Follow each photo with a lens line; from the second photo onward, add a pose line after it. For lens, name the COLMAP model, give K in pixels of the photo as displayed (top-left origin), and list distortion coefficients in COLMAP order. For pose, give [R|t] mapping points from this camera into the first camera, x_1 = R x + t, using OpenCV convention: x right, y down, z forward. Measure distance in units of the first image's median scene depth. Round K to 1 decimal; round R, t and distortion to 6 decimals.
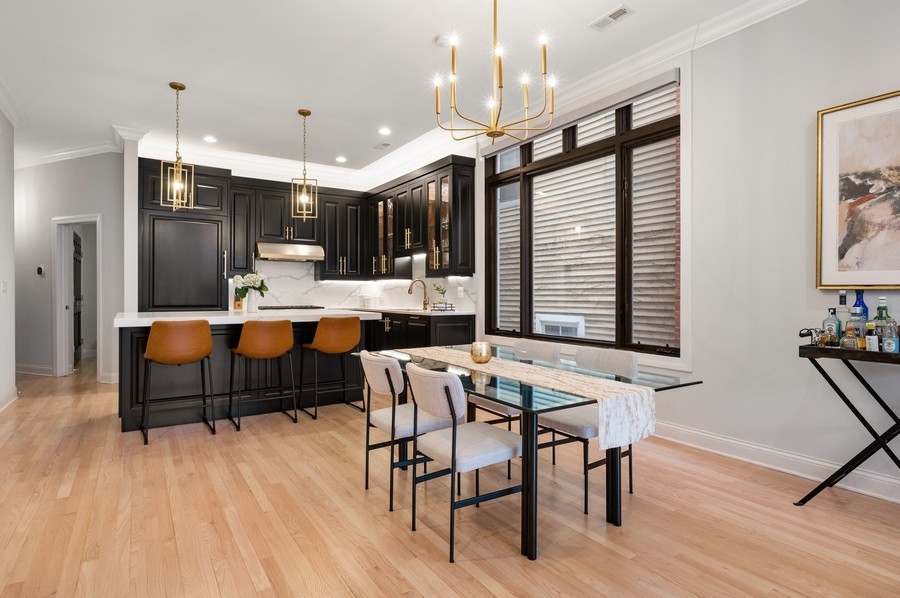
lens RADIAL K [[467.6, 0, 453.3], [0, 467.6, 297.6], [0, 0, 1]] dist [-0.001608, -0.000040]
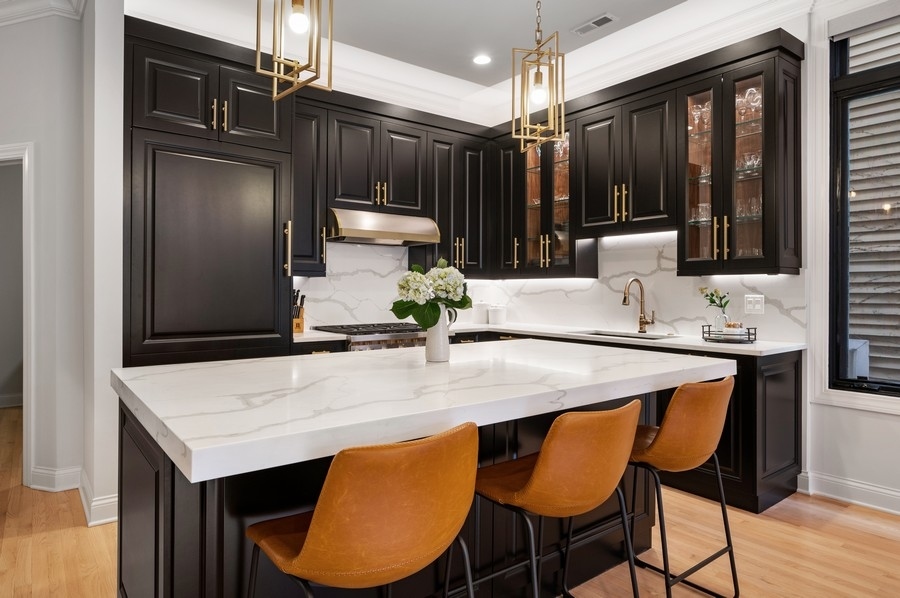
lens RADIAL K [[544.9, 0, 448.9], [0, 544.9, 292.3], [0, 0, 1]] dist [-0.003348, -0.001643]
pose [[0.998426, 0.001082, 0.056078, -0.319955], [-0.000908, 0.999995, -0.003129, -0.020023], [-0.056081, 0.003073, 0.998422, 0.370894]]
